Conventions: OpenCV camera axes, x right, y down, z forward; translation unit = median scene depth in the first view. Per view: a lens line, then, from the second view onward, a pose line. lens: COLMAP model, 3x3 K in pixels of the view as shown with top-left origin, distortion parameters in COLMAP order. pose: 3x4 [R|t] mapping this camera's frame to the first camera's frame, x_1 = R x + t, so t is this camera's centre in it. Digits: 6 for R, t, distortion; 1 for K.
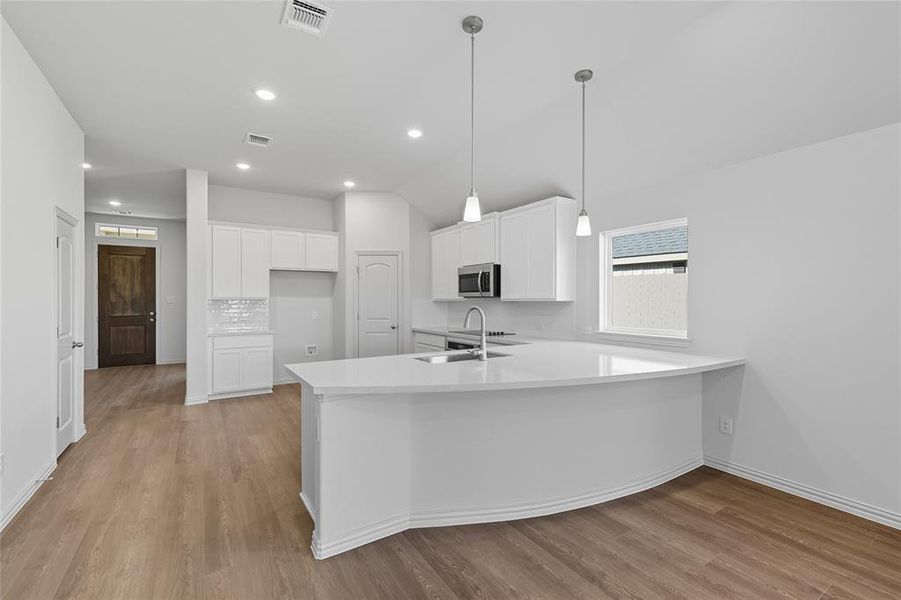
lens RADIAL K [[392.8, 0, 450.5], [0, 392.8, 300.0], [0, 0, 1]] dist [0.004091, 0.000152]
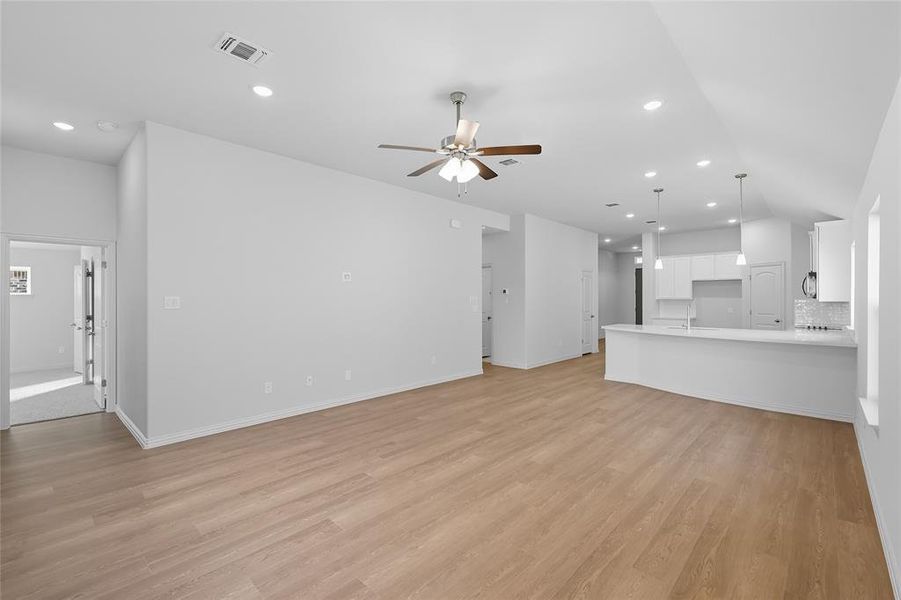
lens RADIAL K [[396.9, 0, 450.1], [0, 396.9, 297.2], [0, 0, 1]] dist [-0.000348, -0.000157]
pose [[0.245689, -0.002945, -0.969344, 1.043014], [-0.000675, 0.999995, -0.003209, -0.005776], [0.969349, 0.001443, 0.245686, -0.430810]]
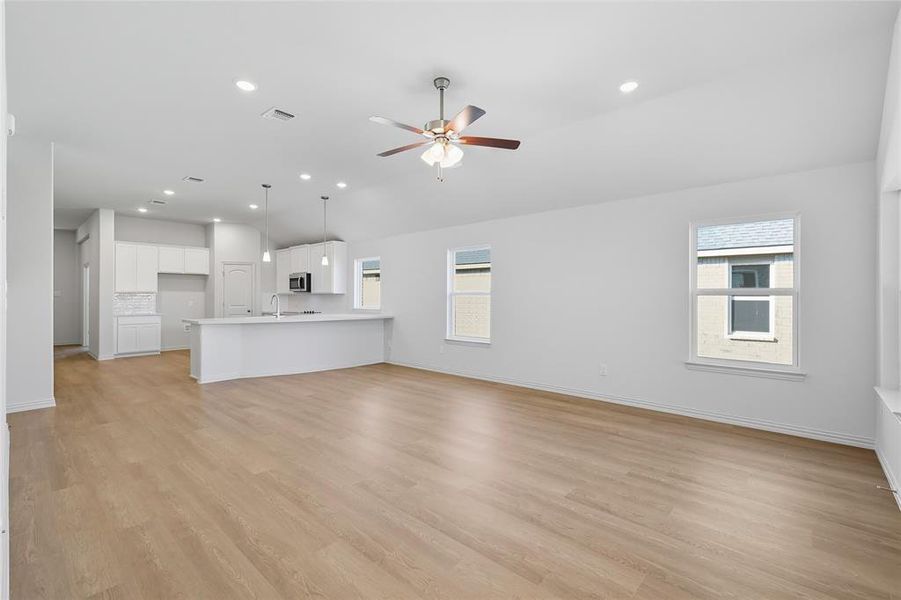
lens RADIAL K [[396.9, 0, 450.1], [0, 396.9, 297.2], [0, 0, 1]] dist [-0.000348, -0.000157]
pose [[0.964681, 0.001339, 0.263418, 0.258768], [-0.000925, 0.999998, -0.001697, 0.019867], [-0.263420, 0.001393, 0.964680, -0.896236]]
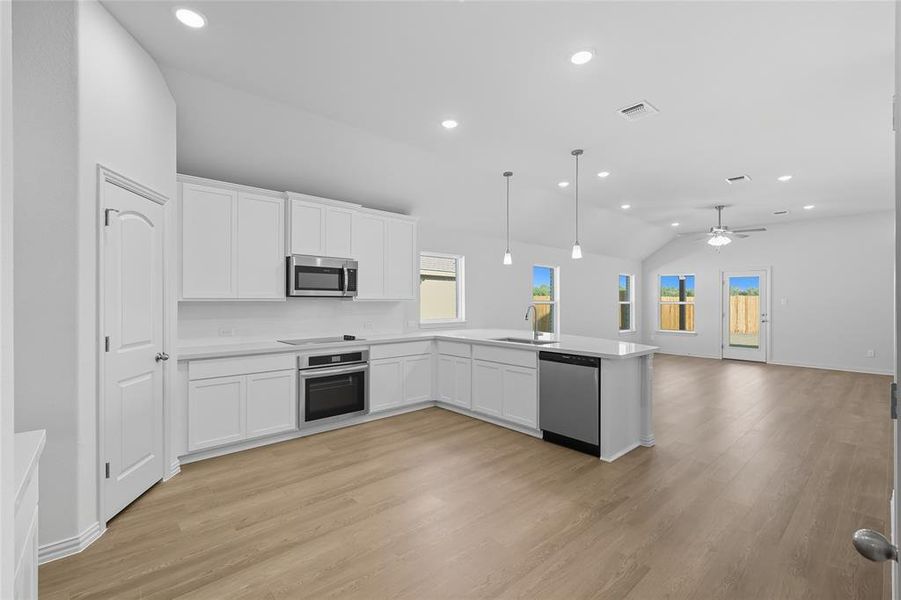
lens RADIAL K [[392.8, 0, 450.5], [0, 392.8, 300.0], [0, 0, 1]] dist [0.004091, 0.000152]
pose [[-0.162071, 0.000633, 0.986779, -0.814000], [-0.000730, 0.999999, -0.000761, 0.000733], [-0.986779, -0.000844, -0.162070, 0.913639]]
